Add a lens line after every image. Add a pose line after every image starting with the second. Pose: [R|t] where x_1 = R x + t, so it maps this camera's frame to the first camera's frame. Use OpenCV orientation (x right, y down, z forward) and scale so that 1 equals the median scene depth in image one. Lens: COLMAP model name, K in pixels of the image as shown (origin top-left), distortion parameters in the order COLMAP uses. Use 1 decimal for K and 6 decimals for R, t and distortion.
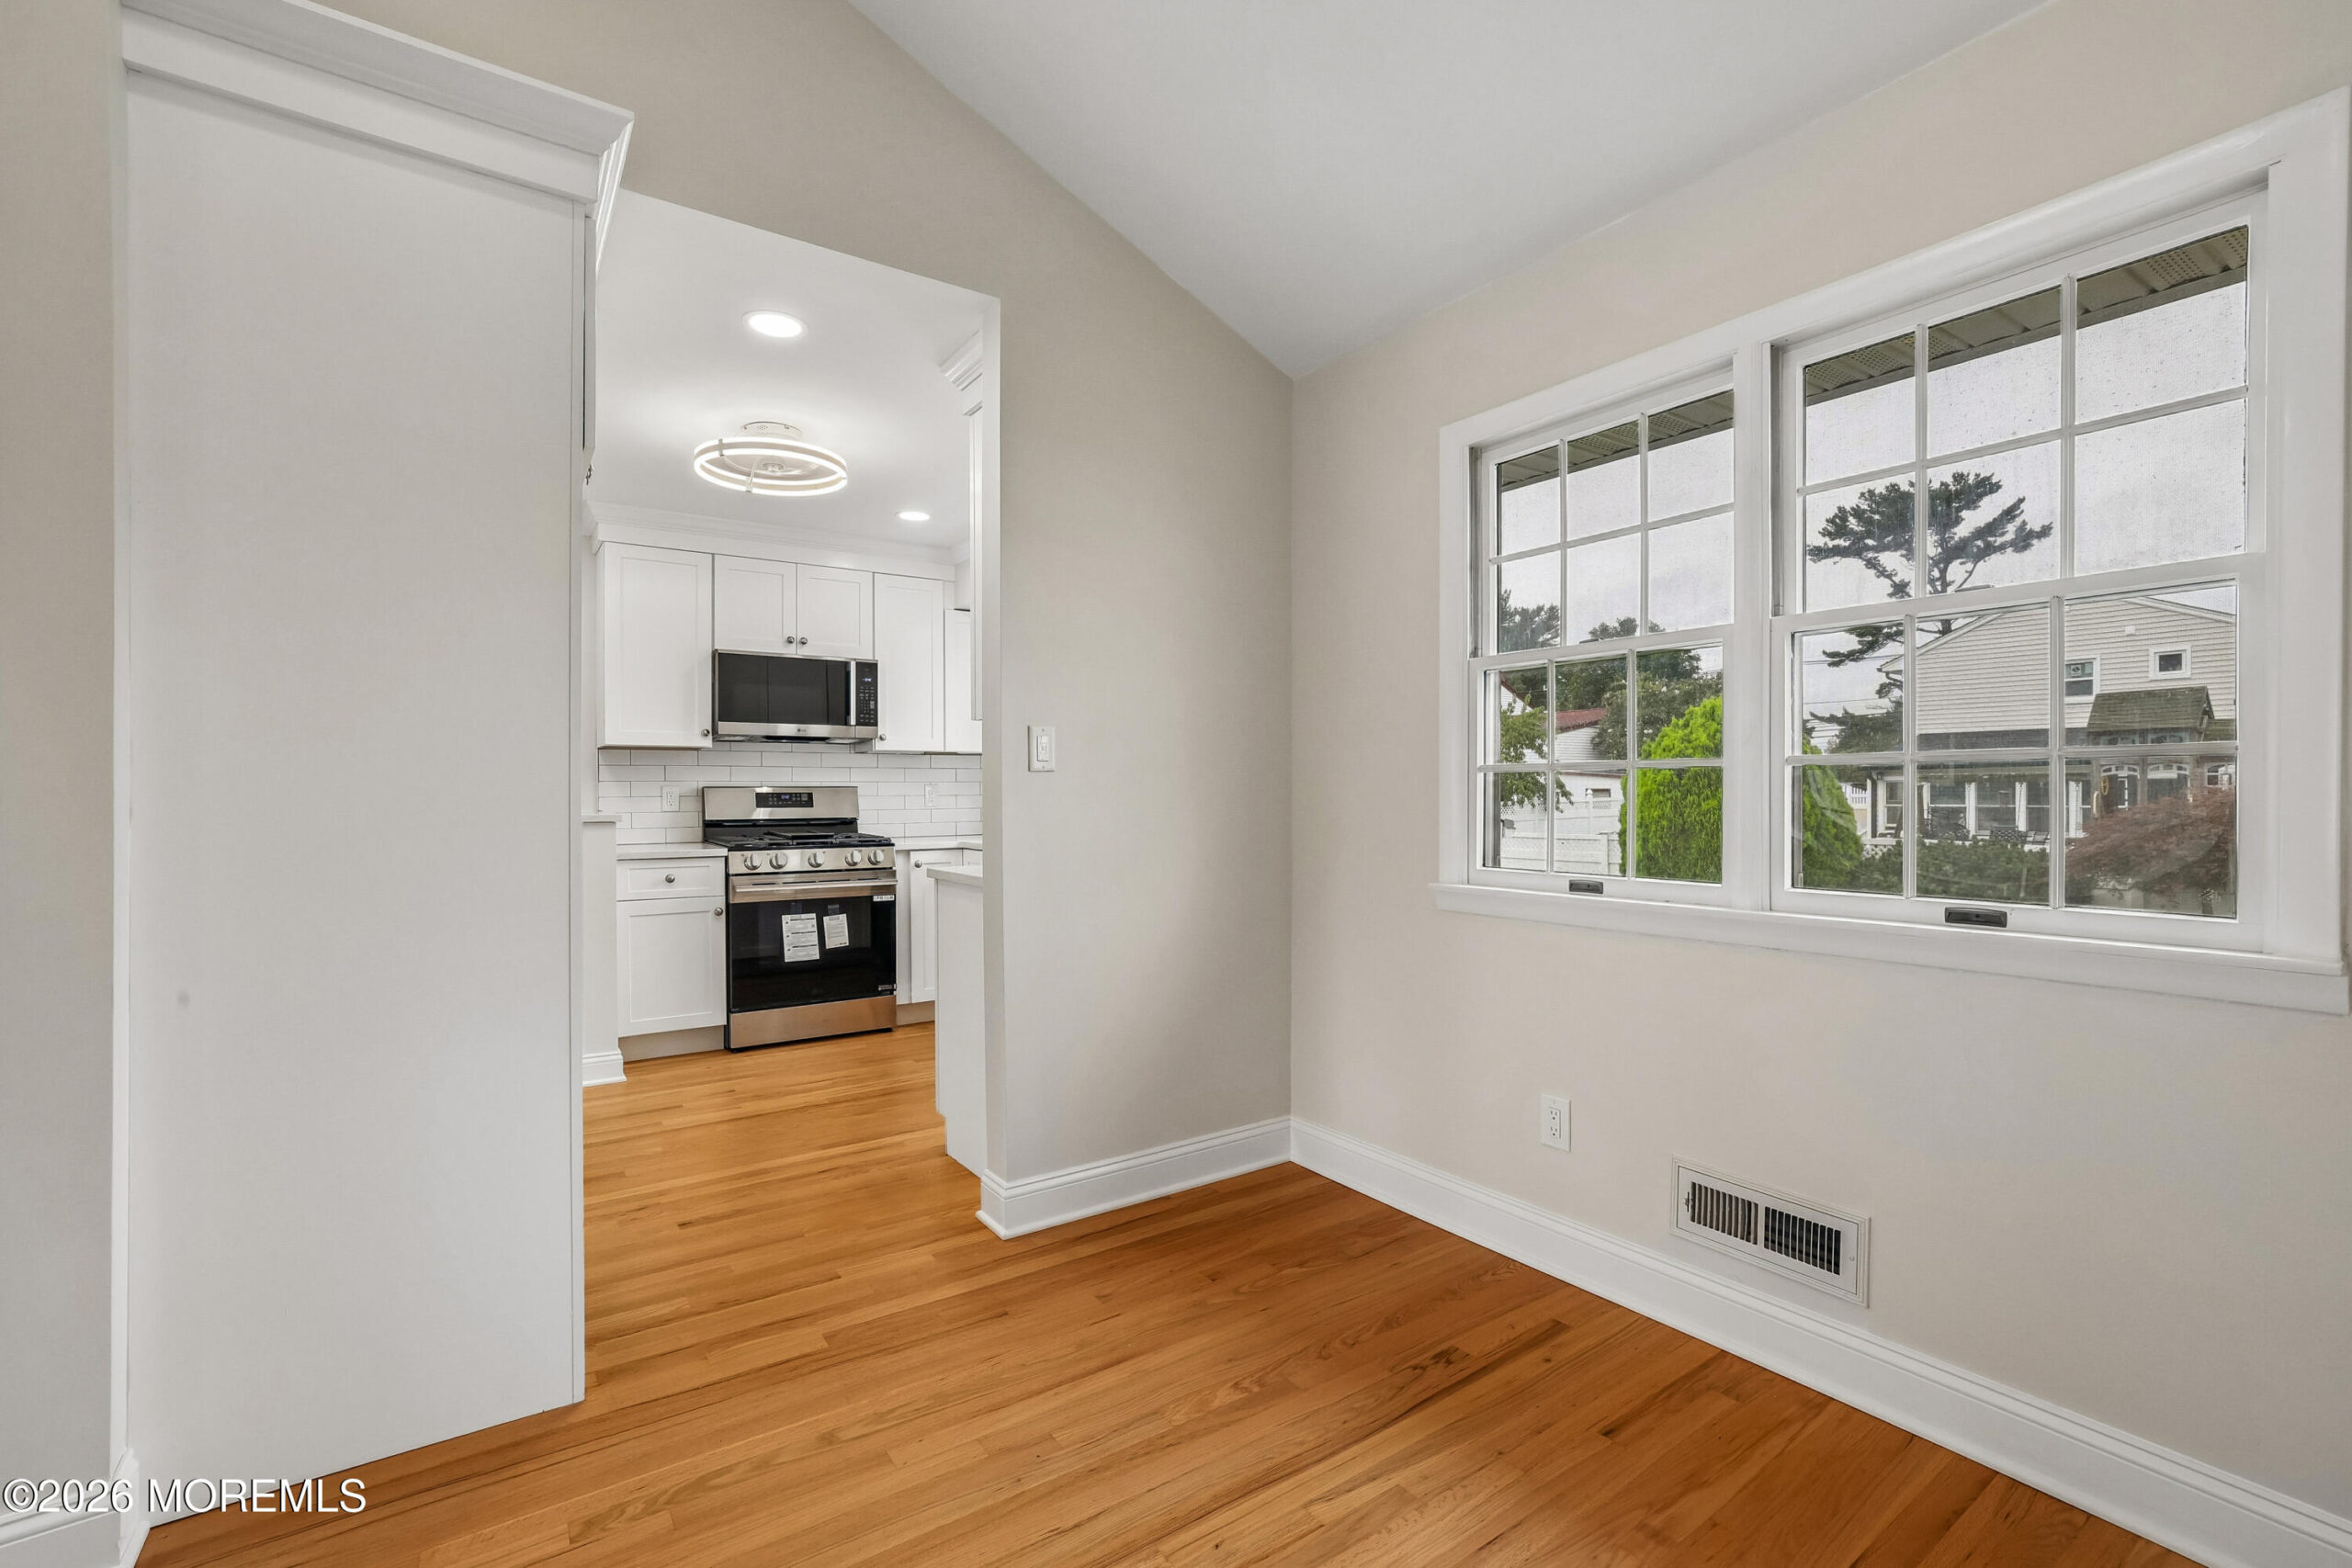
lens RADIAL K [[995.6, 0, 1150.7], [0, 995.6, 798.9], [0, 0, 1]] dist [-0.014103, 0.000216]
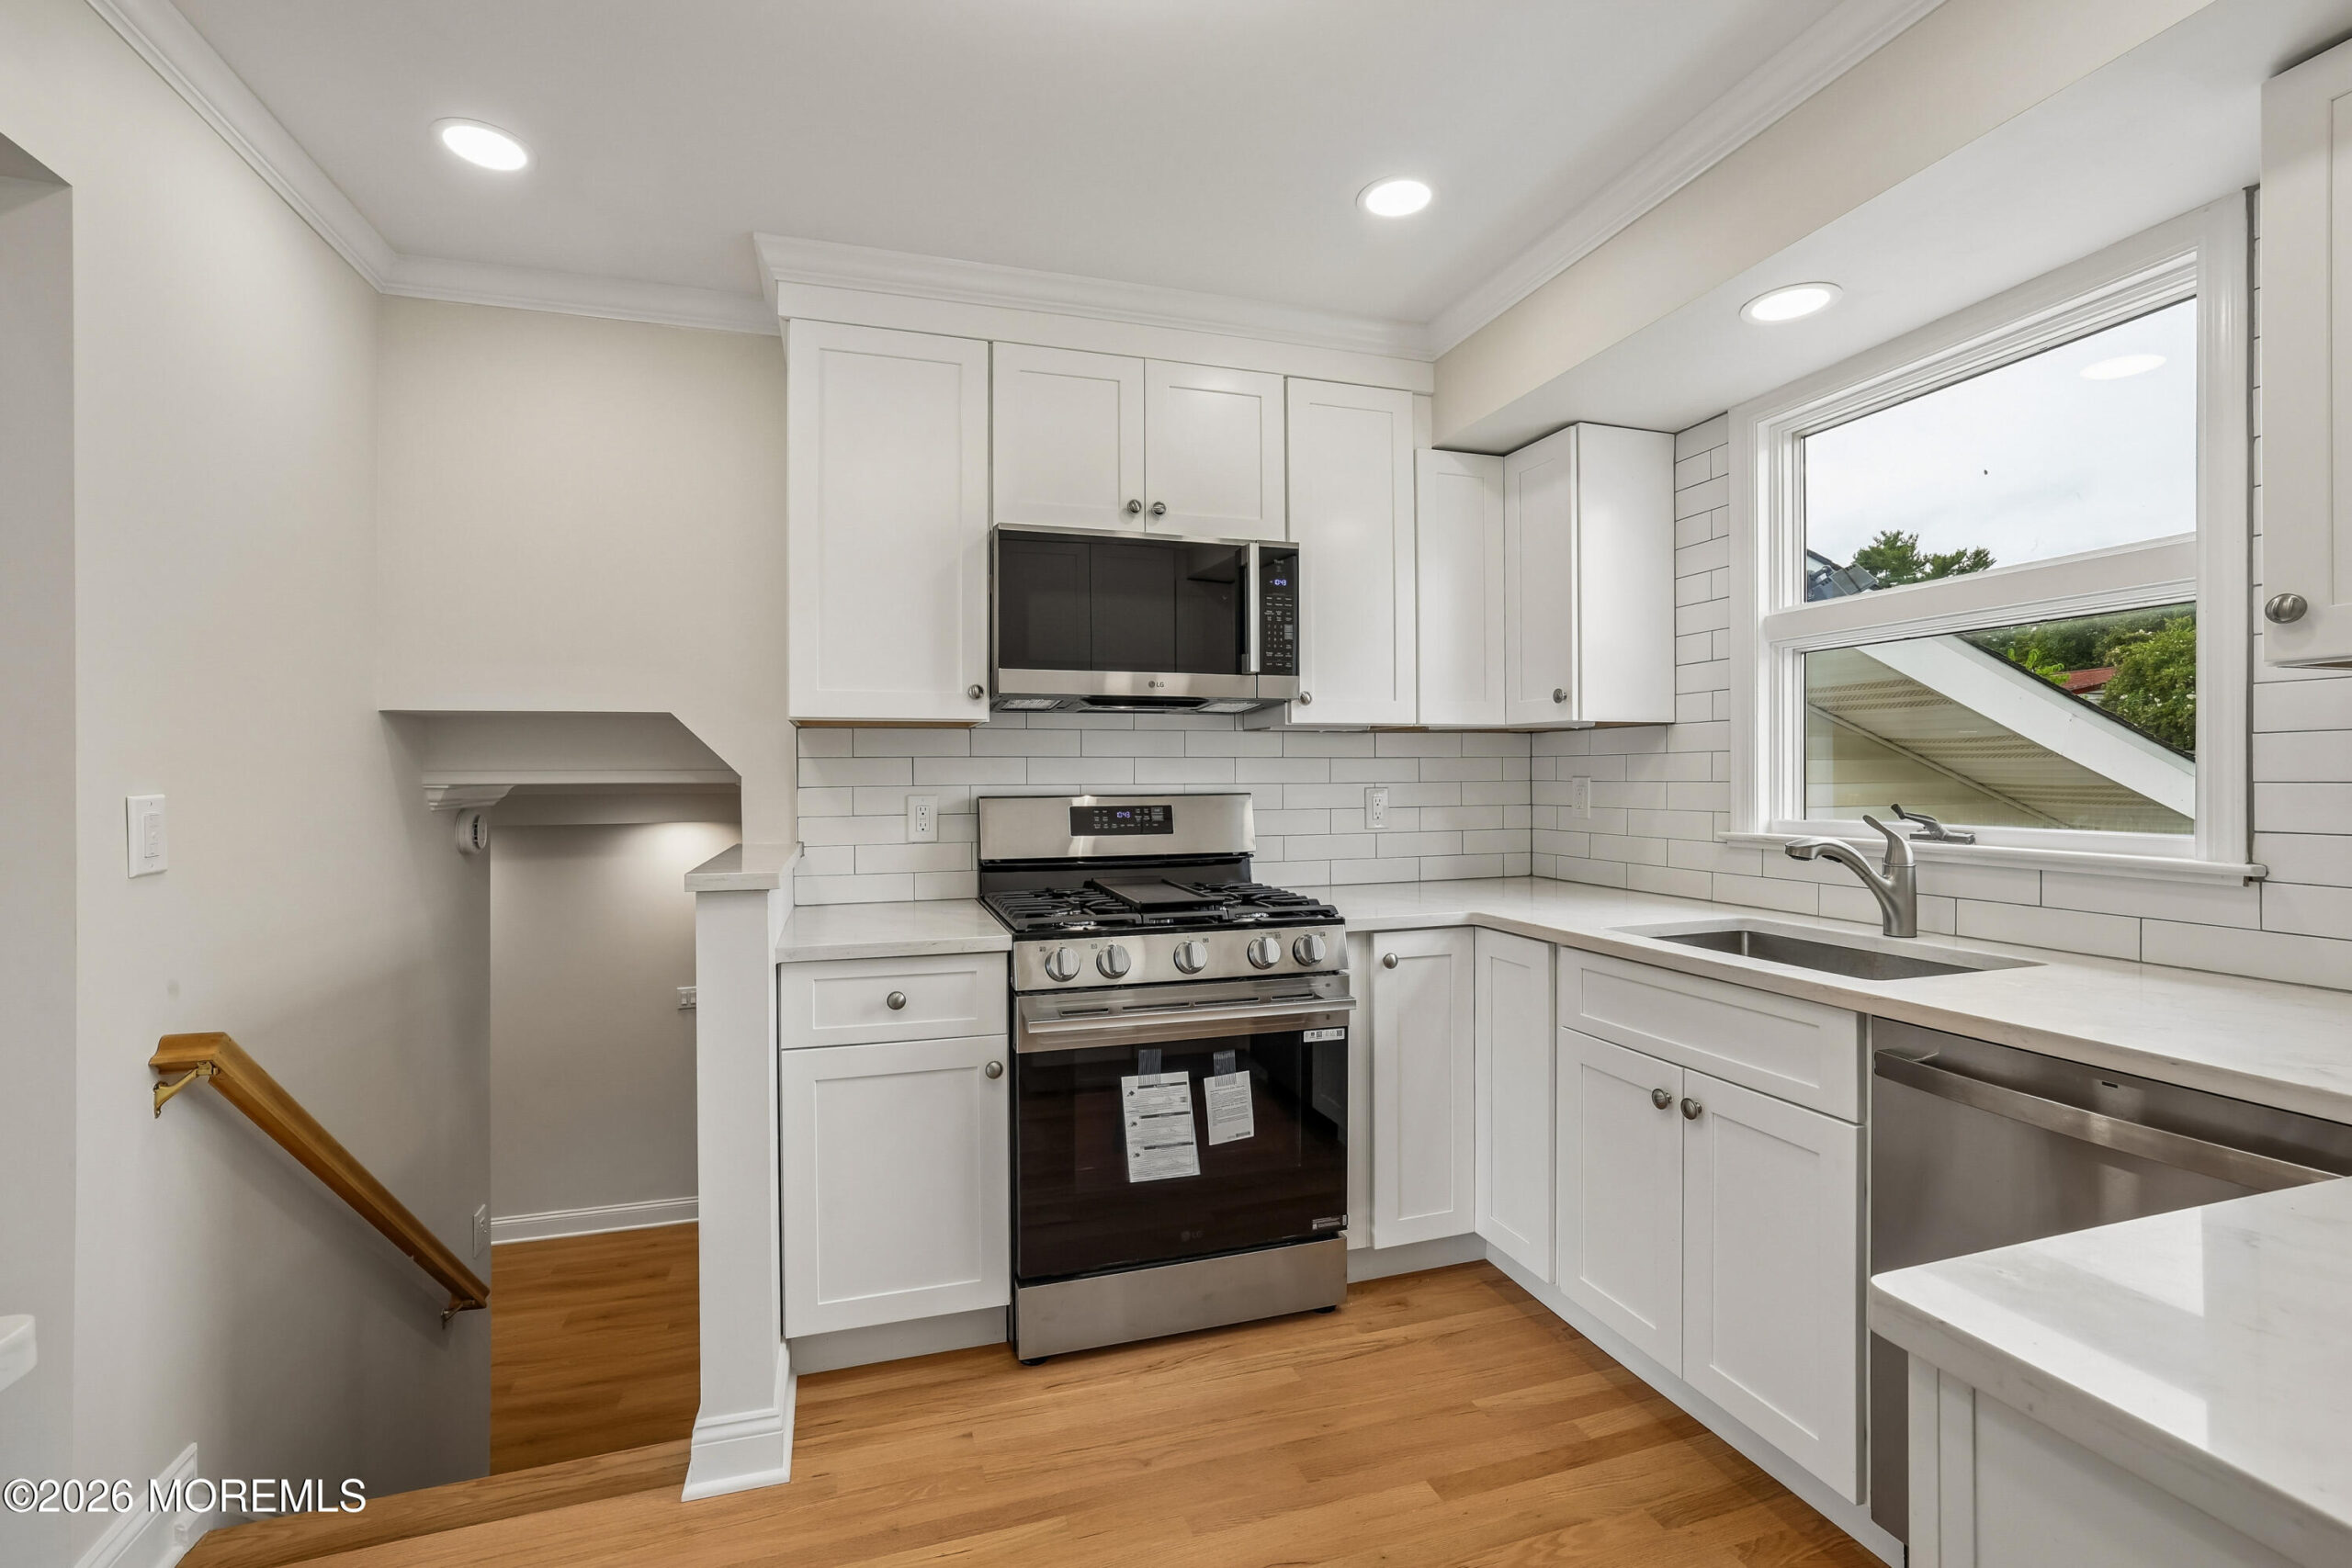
lens RADIAL K [[1014.2, 0, 1164.6], [0, 1014.2, 783.0], [0, 0, 1]] dist [-0.022263, 0.000455]
pose [[0.957725, 0.000488, -0.287685, -0.203065], [-0.000479, 1.000000, 0.000099, -0.019939], [0.287685, 0.000043, 0.957725, 0.520076]]
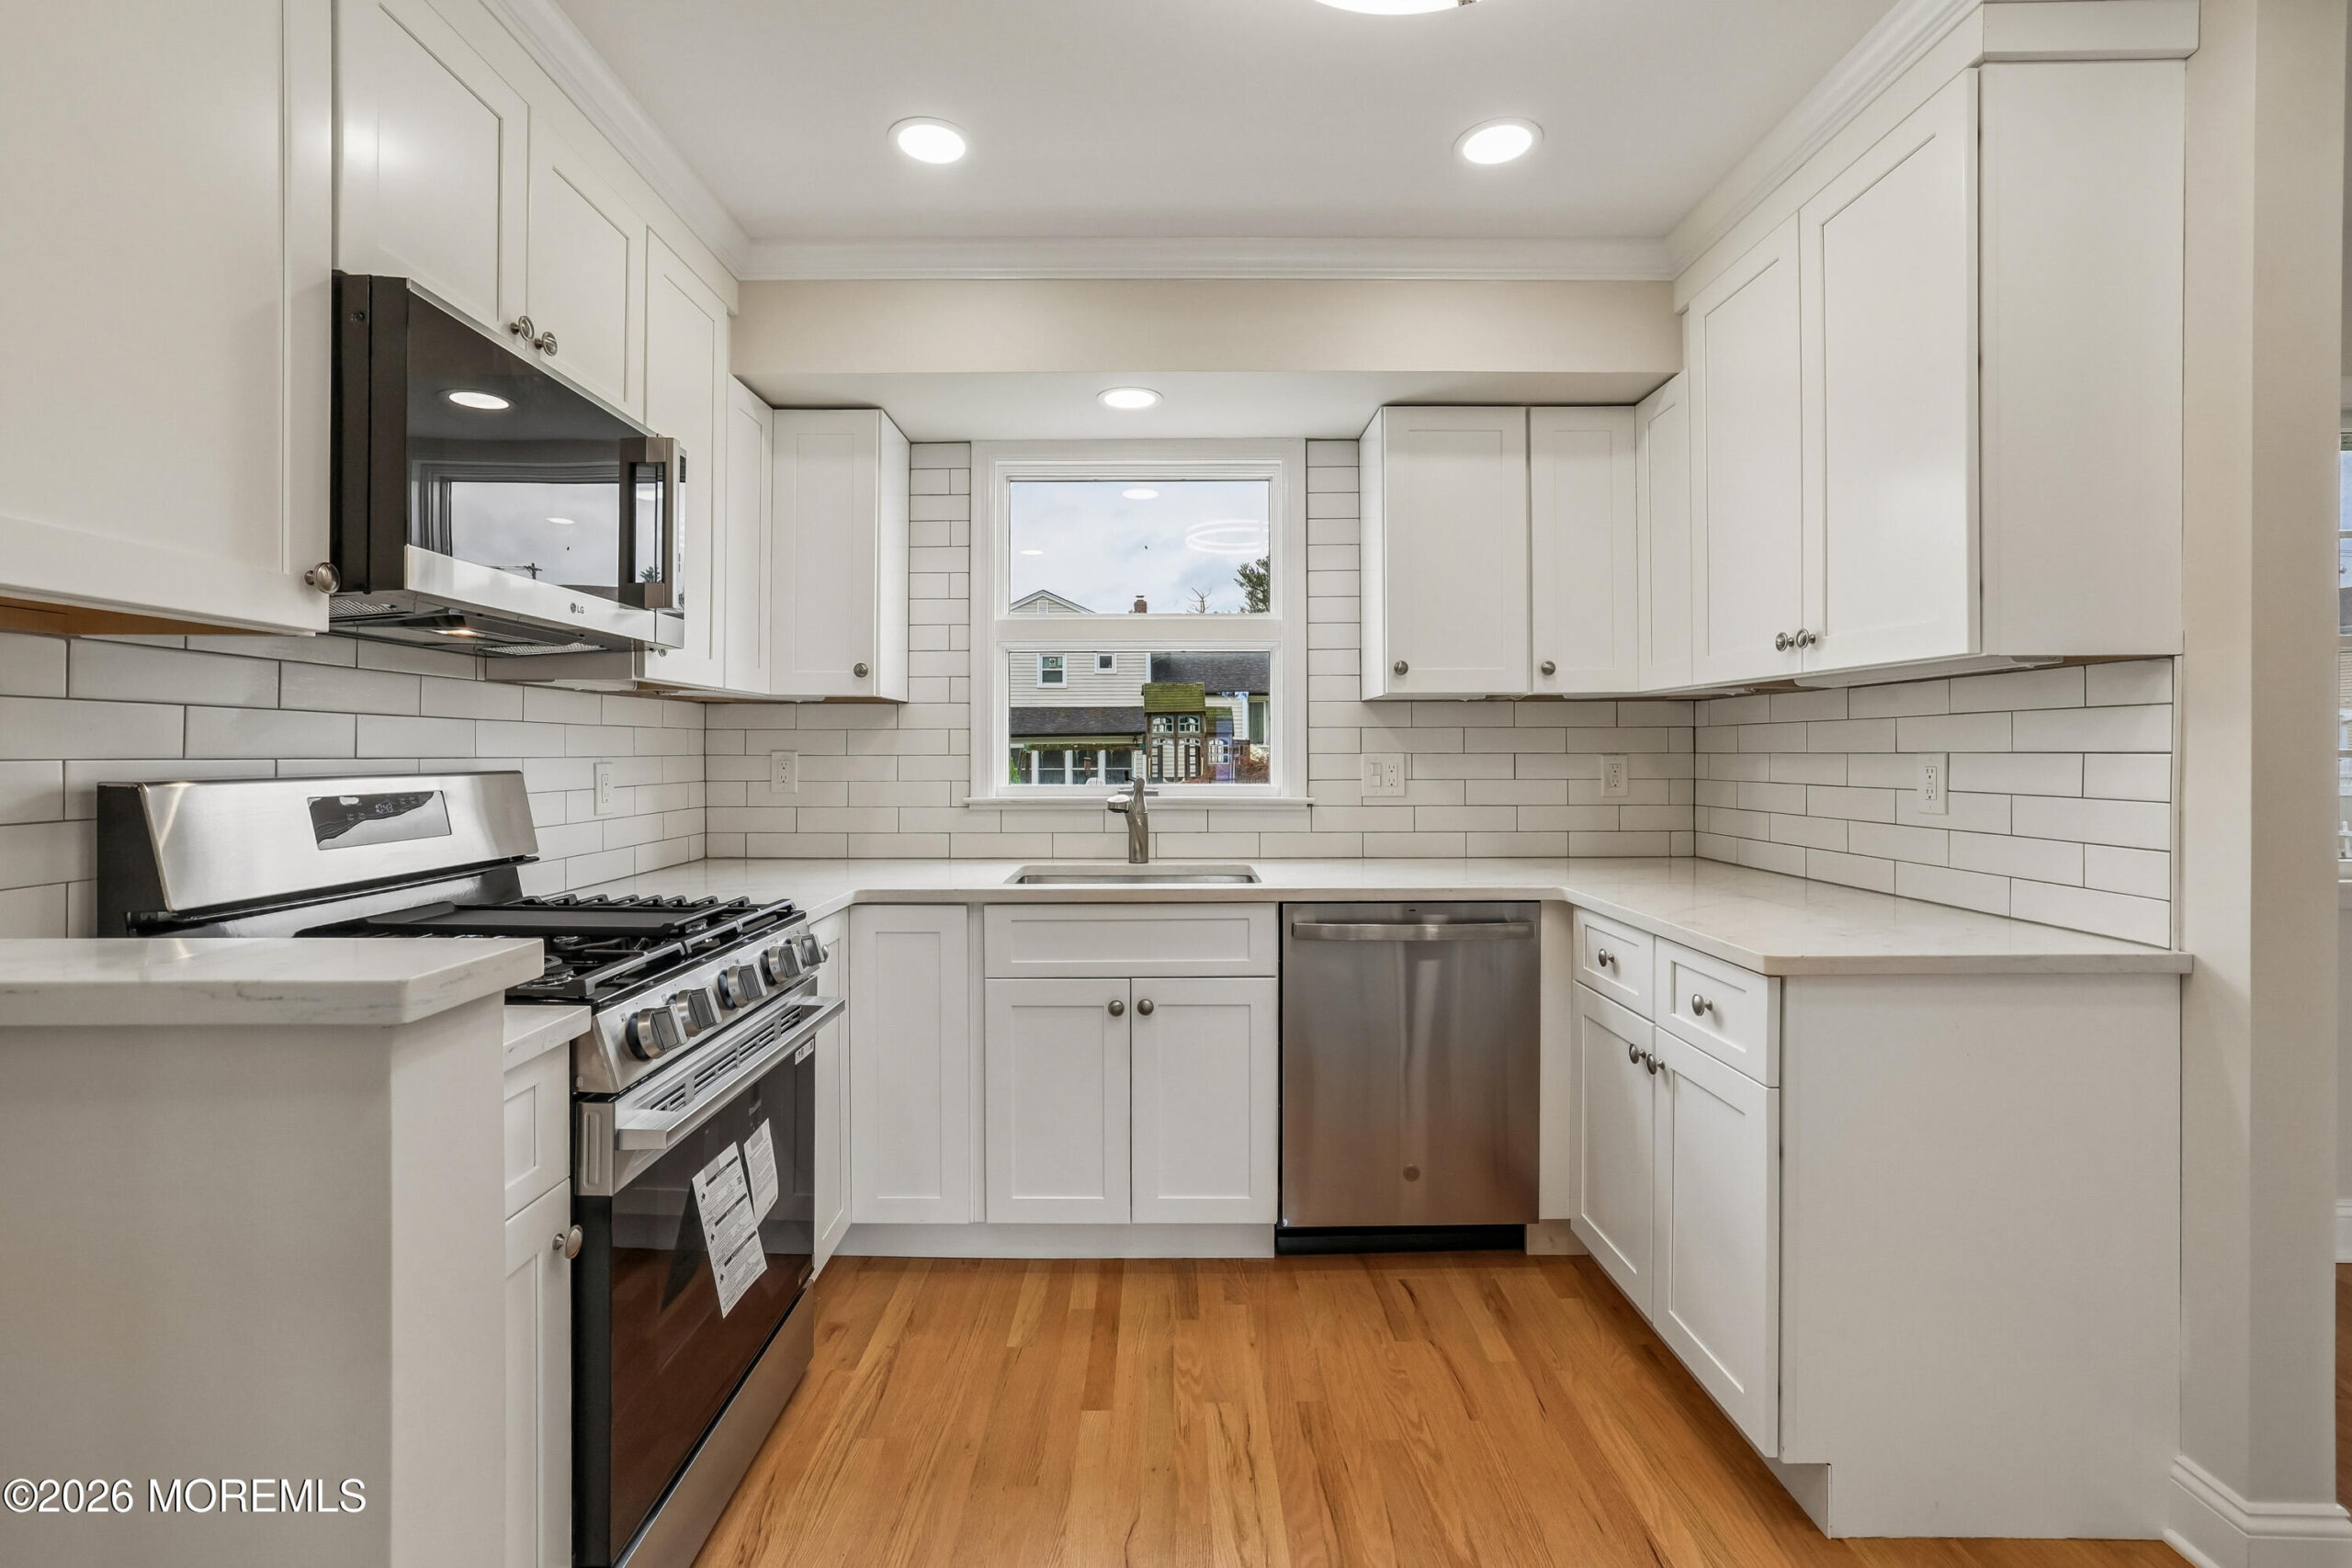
lens RADIAL K [[1025.0, 0, 1171.7], [0, 1025.0, 758.4], [0, 0, 1]] dist [-0.043383, 0.000134]
pose [[0.552319, -0.001667, 0.833631, -0.525604], [0.004224, 0.999991, -0.000799, -0.017689], [-0.833622, 0.003962, 0.552321, 0.653824]]
